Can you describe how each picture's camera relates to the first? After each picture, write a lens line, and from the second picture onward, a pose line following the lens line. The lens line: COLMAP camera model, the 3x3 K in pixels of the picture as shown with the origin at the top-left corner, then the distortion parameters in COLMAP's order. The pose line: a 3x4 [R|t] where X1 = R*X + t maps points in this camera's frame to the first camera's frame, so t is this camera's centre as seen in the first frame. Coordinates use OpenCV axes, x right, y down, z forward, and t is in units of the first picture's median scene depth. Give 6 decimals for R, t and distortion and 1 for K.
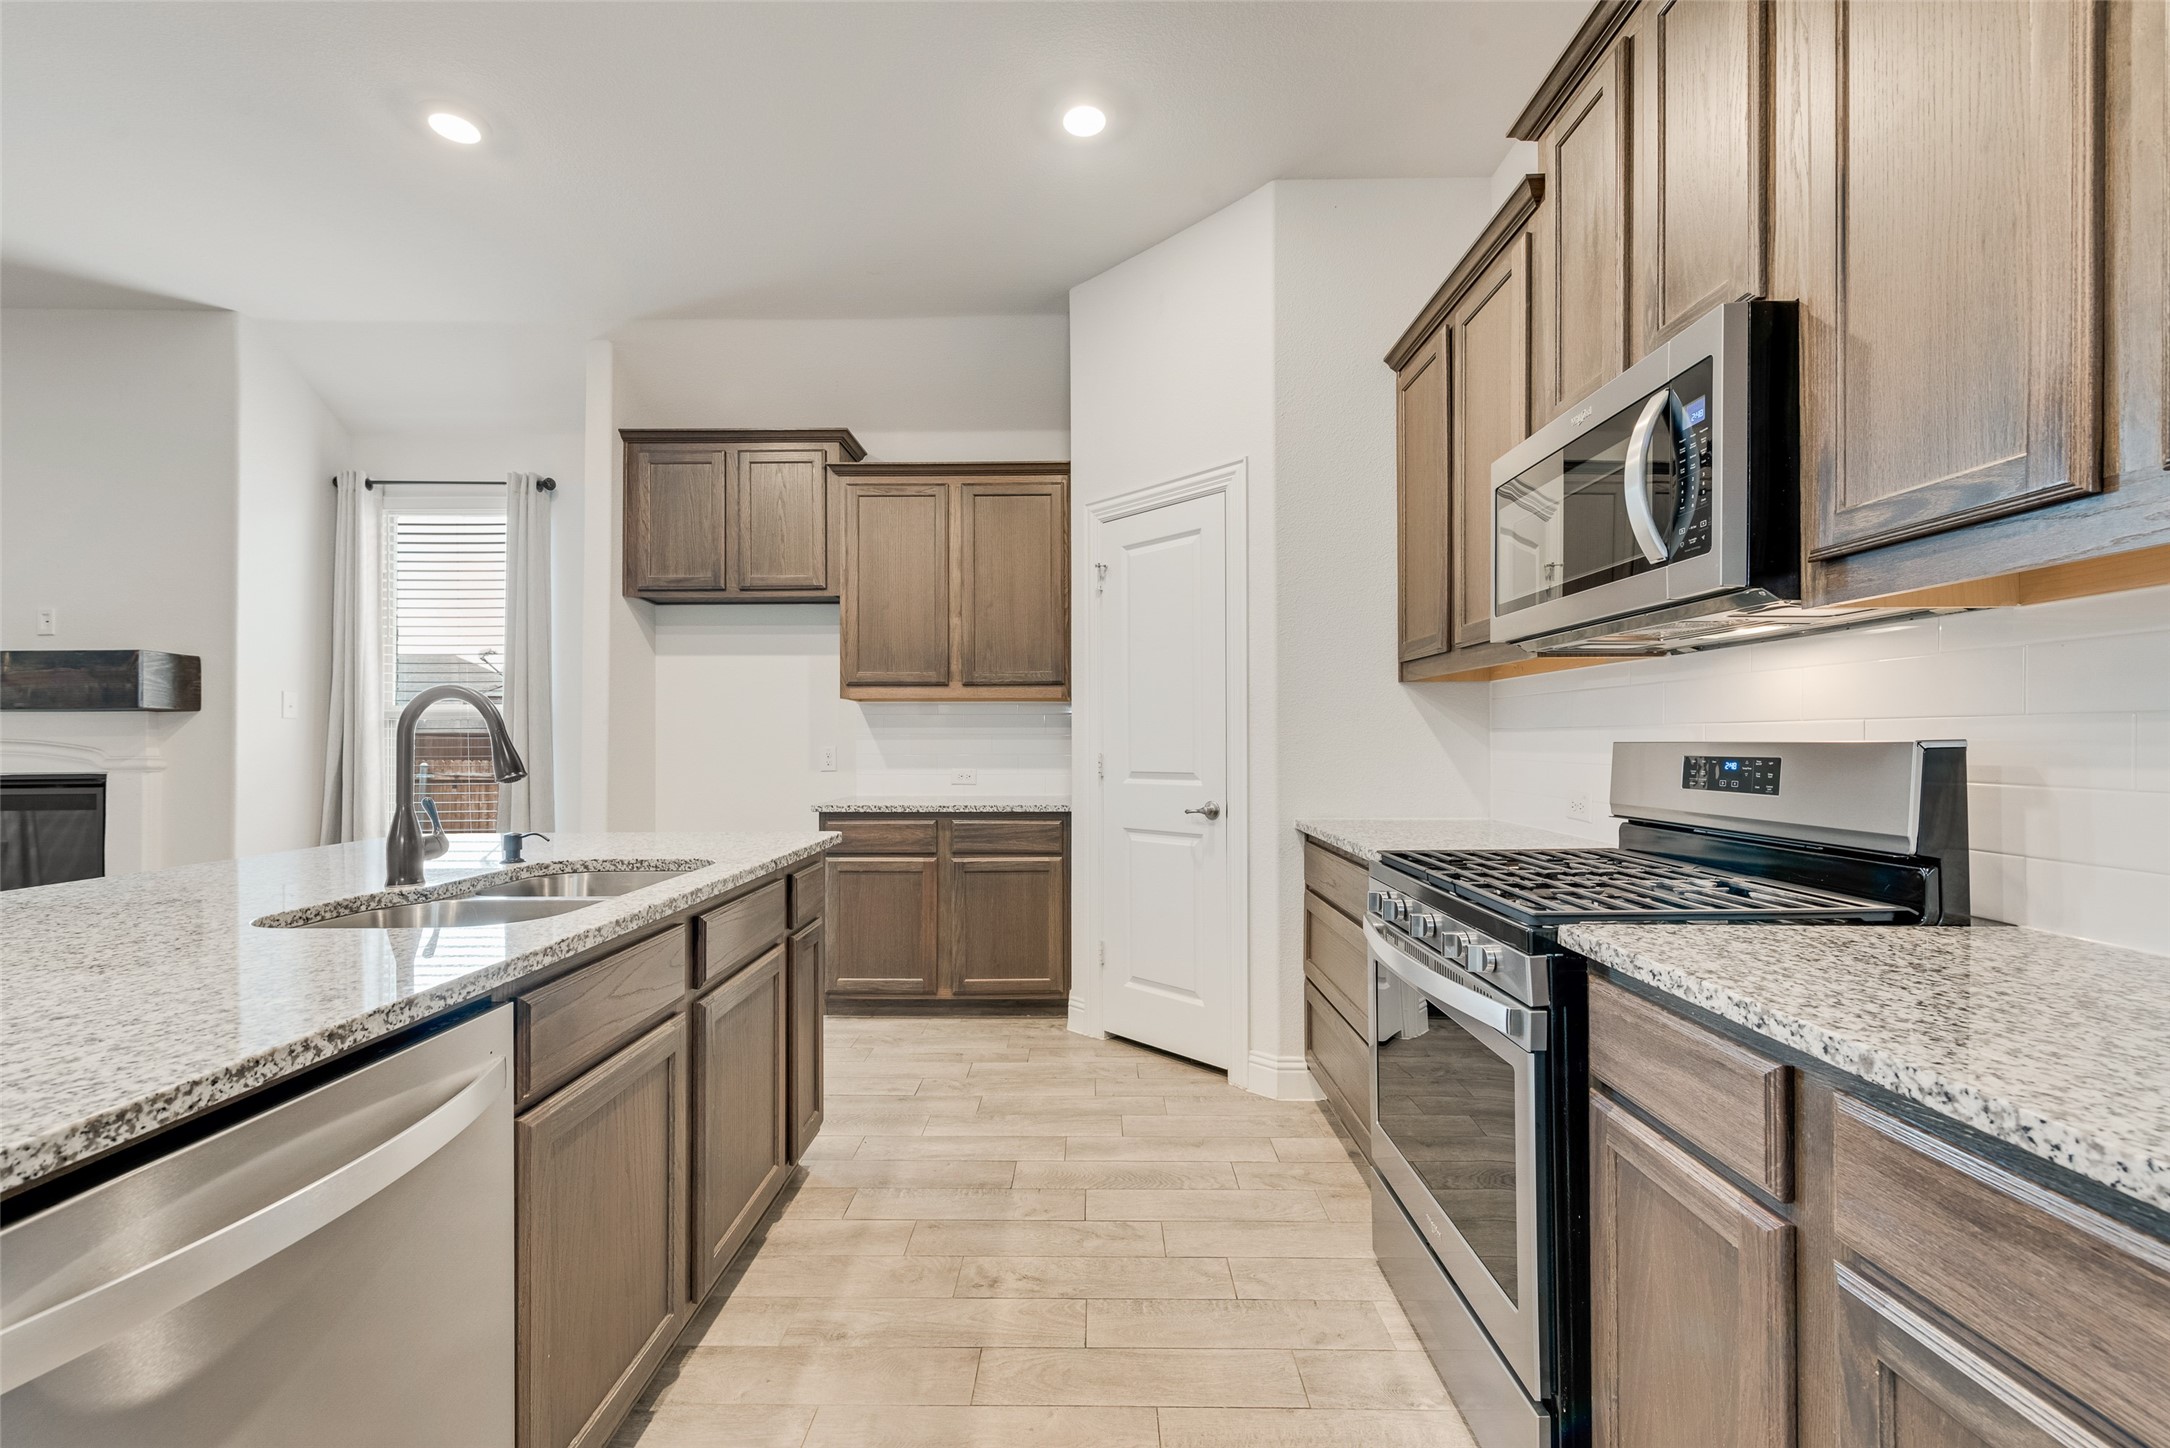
lens RADIAL K [[894.0, 0, 1082.9], [0, 894.0, 739.5], [0, 0, 1]] dist [0.017493, -0.006223]
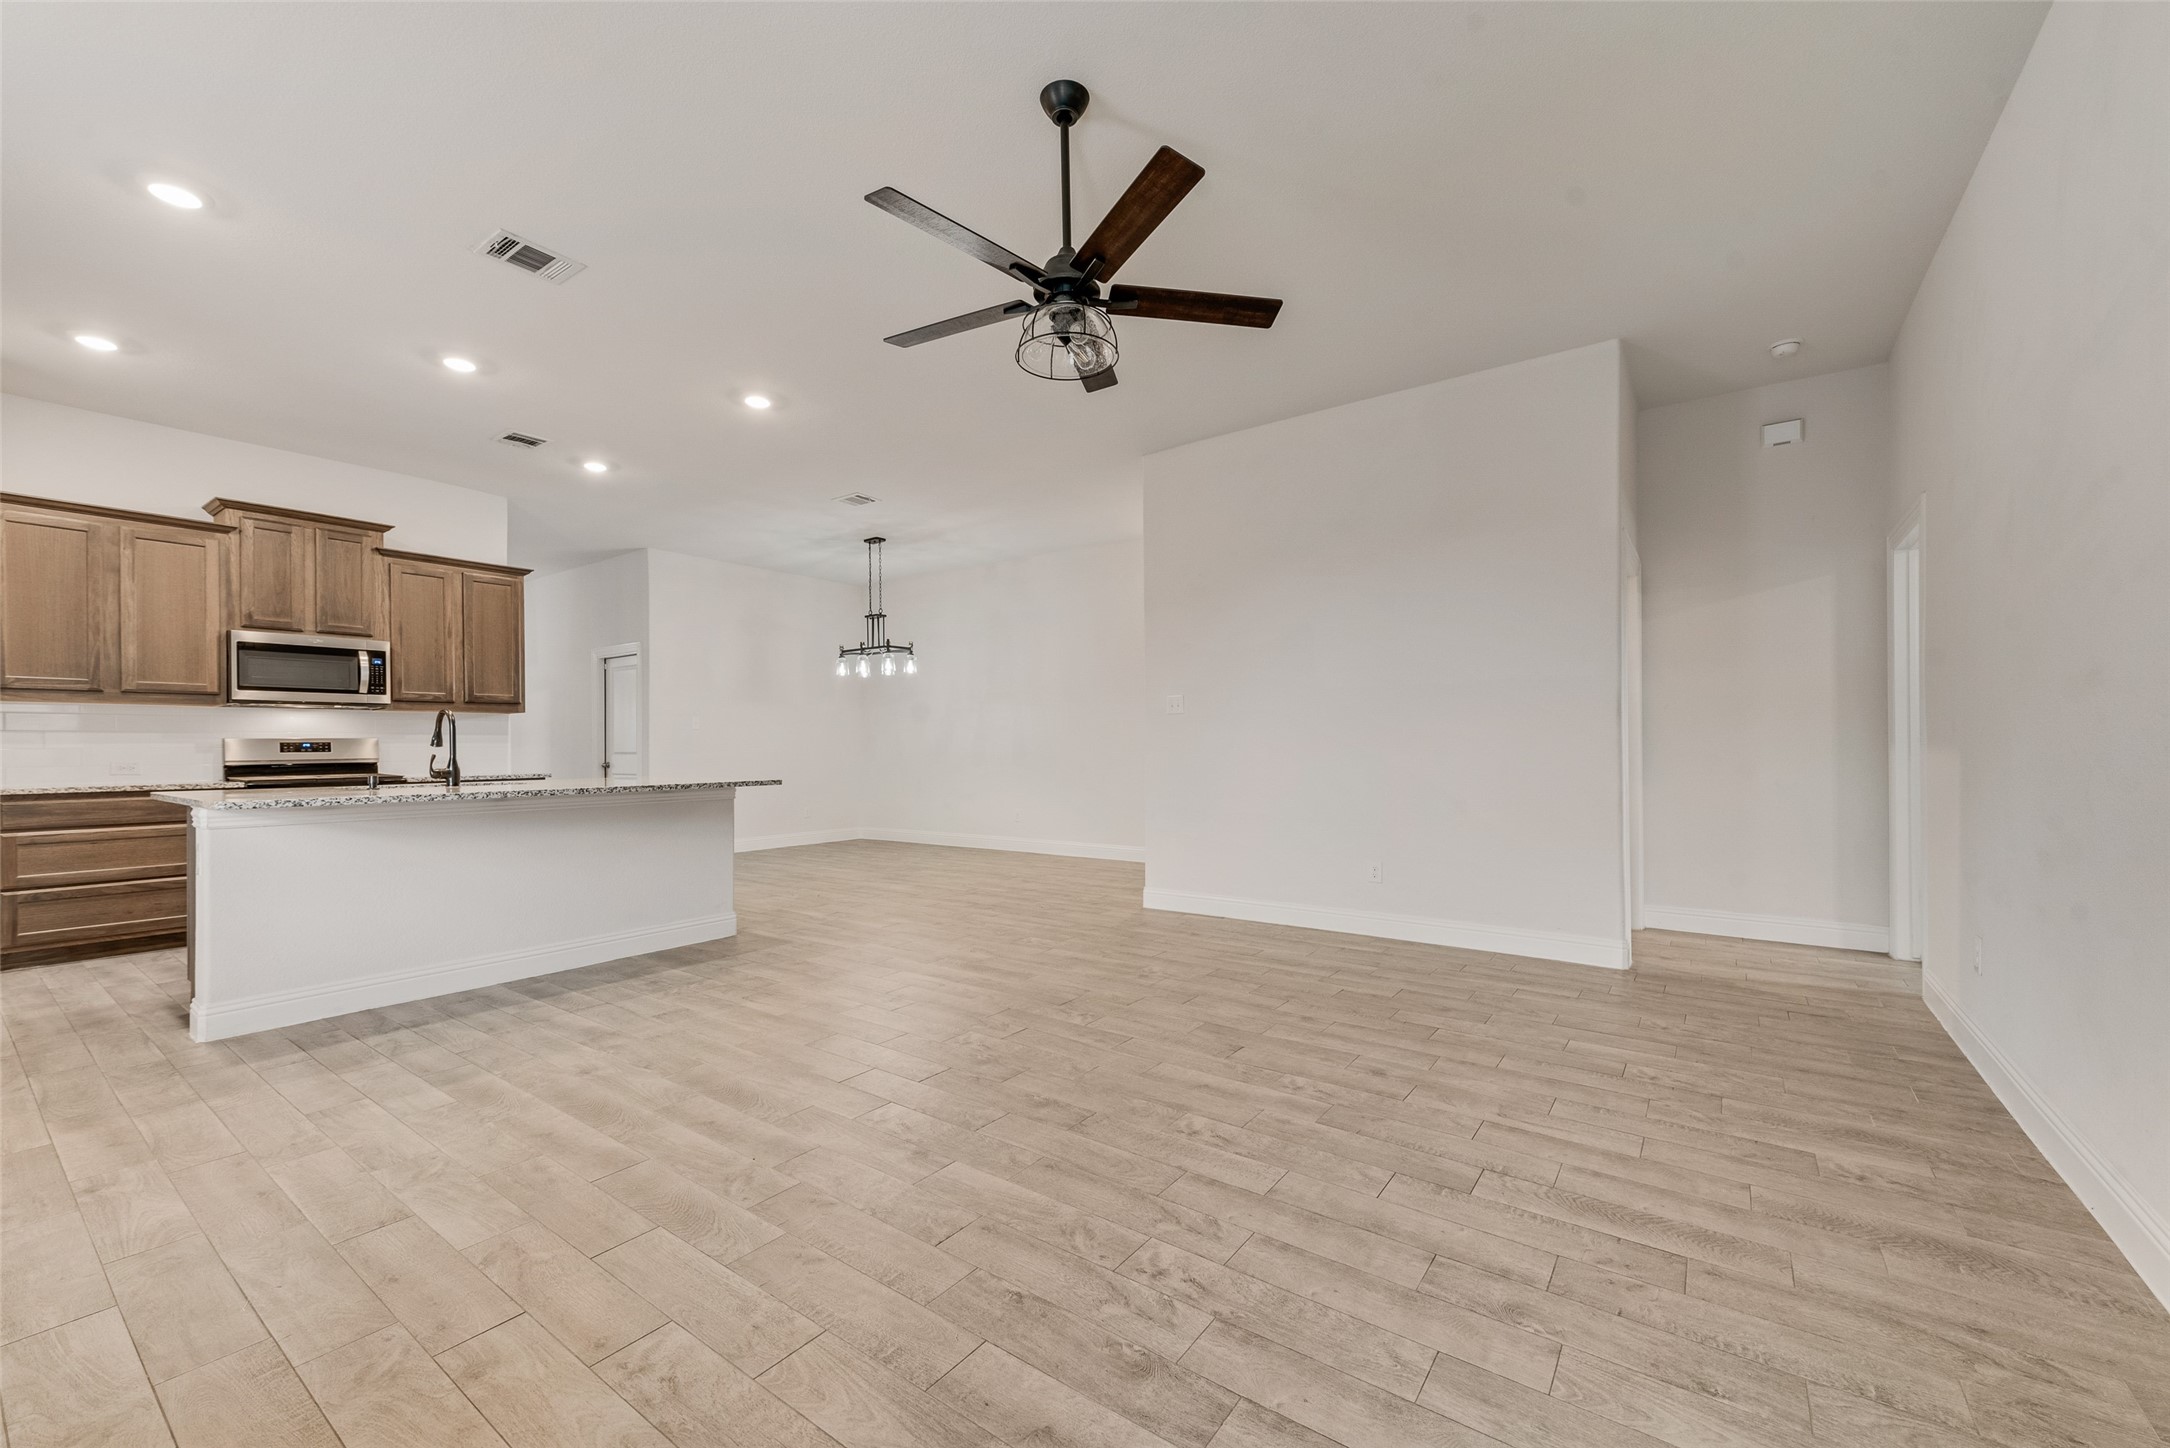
lens RADIAL K [[863.4, 0, 1079.1], [0, 863.4, 748.3], [0, 0, 1]] dist [0.013808, -0.003868]
pose [[-0.812545, 0.007320, 0.582853, -1.697714], [0.009903, 0.999950, 0.001247, 0.031329], [-0.582815, 0.006785, -0.812577, 0.920788]]
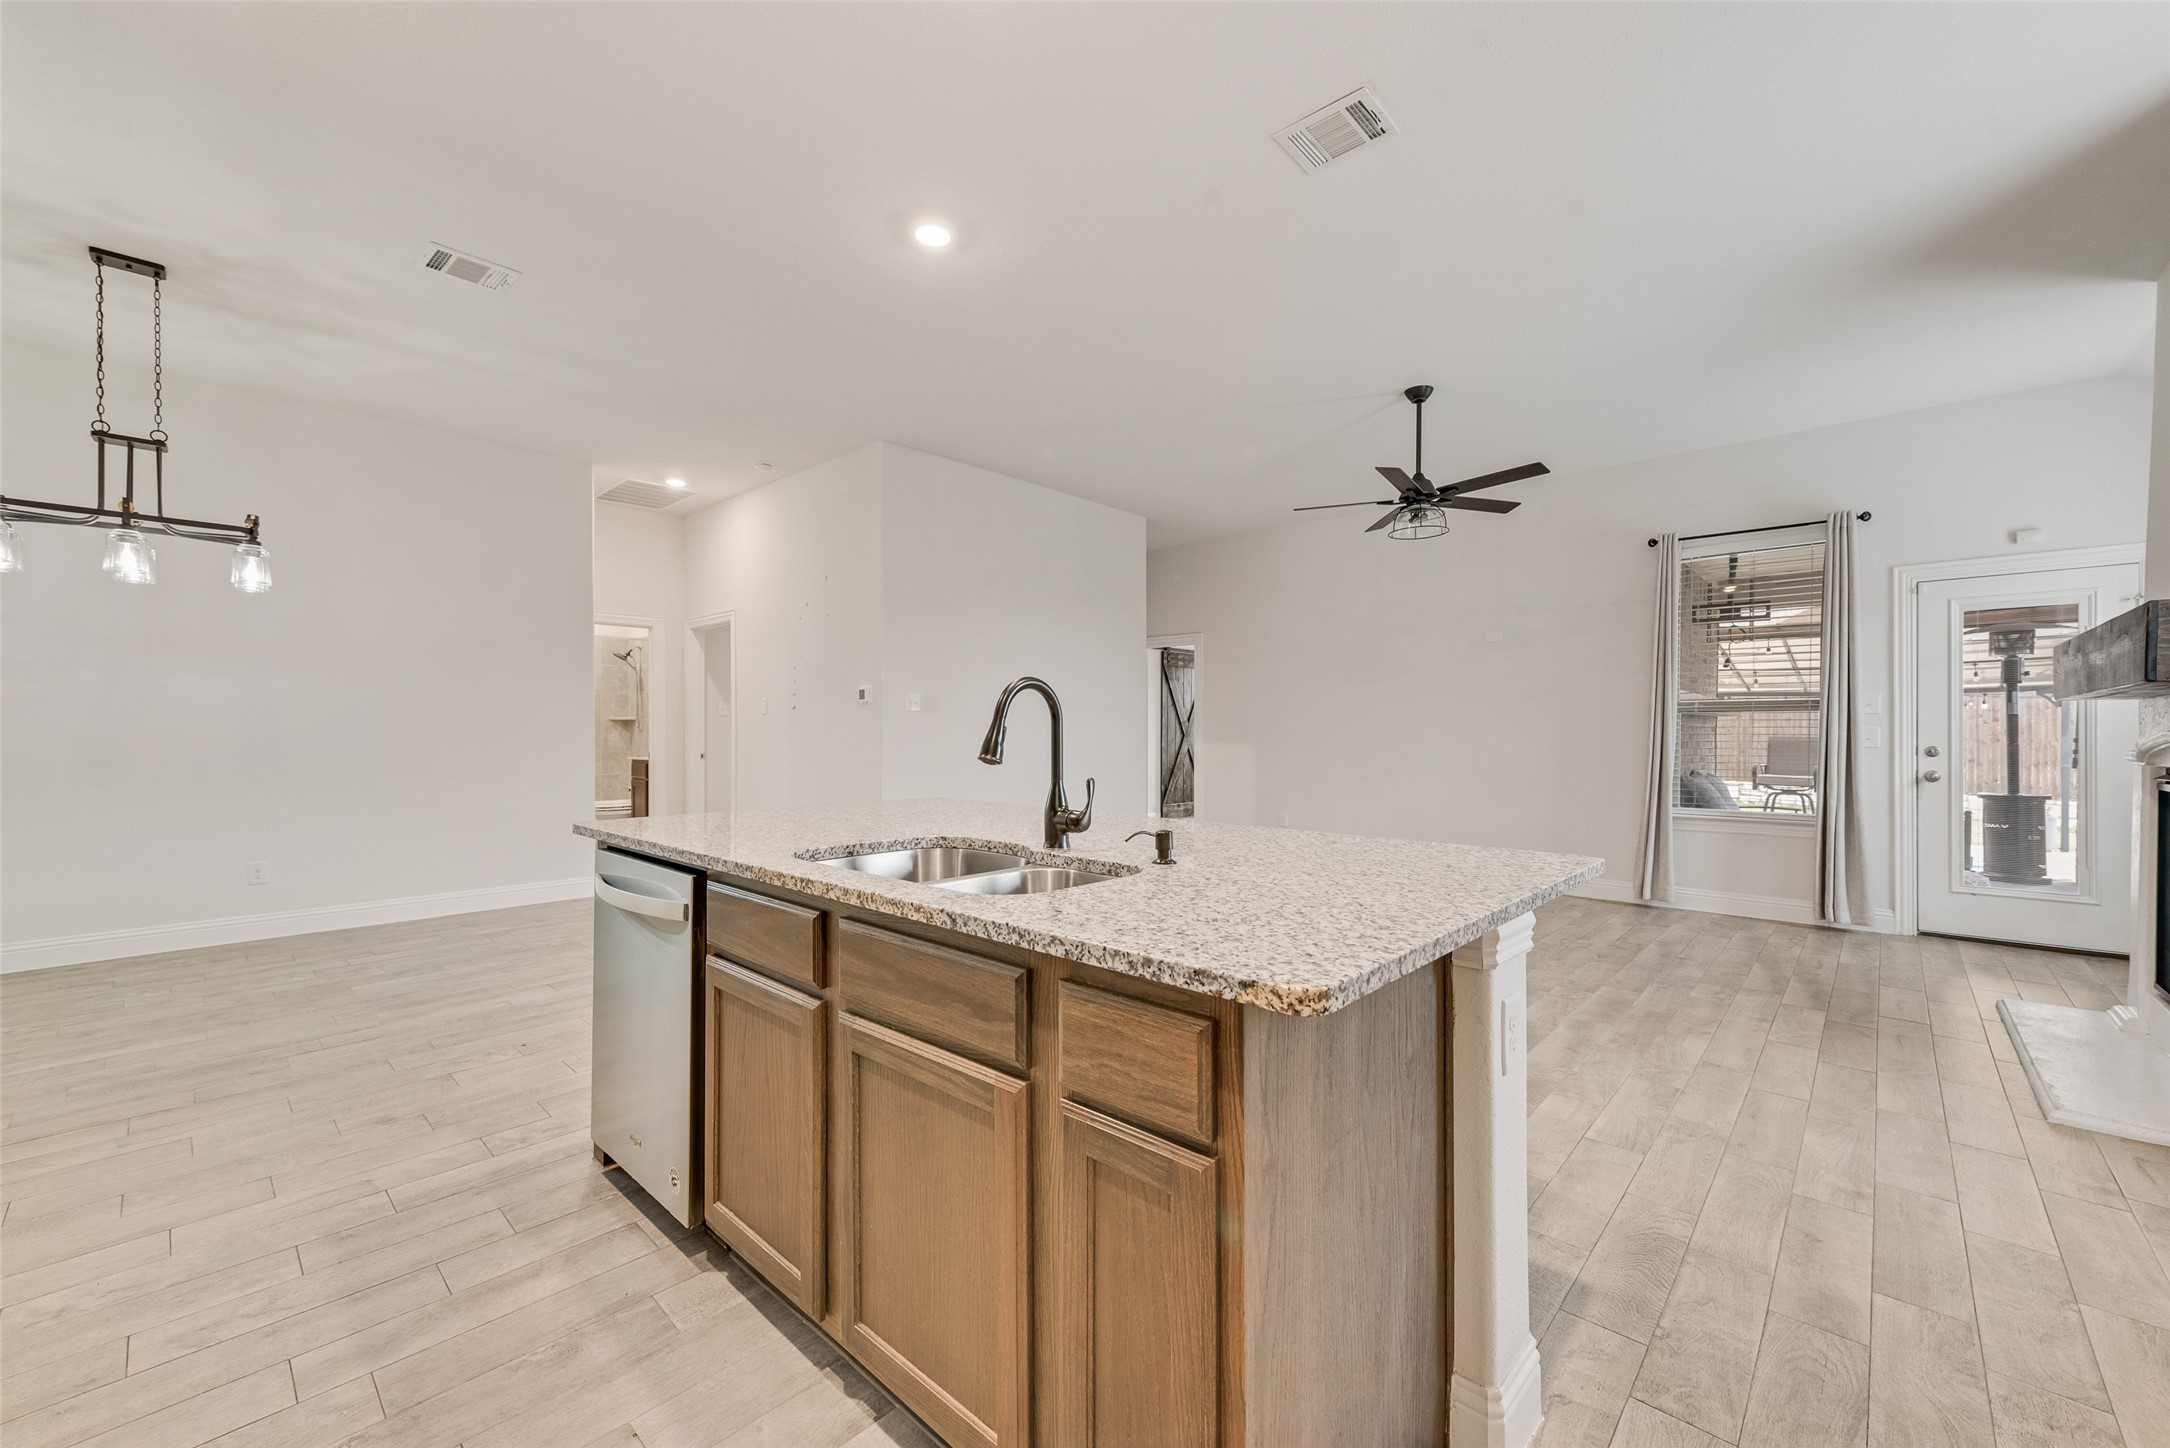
lens RADIAL K [[849.9, 0, 1084.2], [0, 849.9, 734.9], [0, 0, 1]] dist [0.017481, -0.005155]
pose [[-0.671864, 0.006150, -0.740649, 0.022688], [-0.000866, 0.999958, 0.009089, 0.001263], [0.740674, 0.006748, -0.671831, 0.831369]]
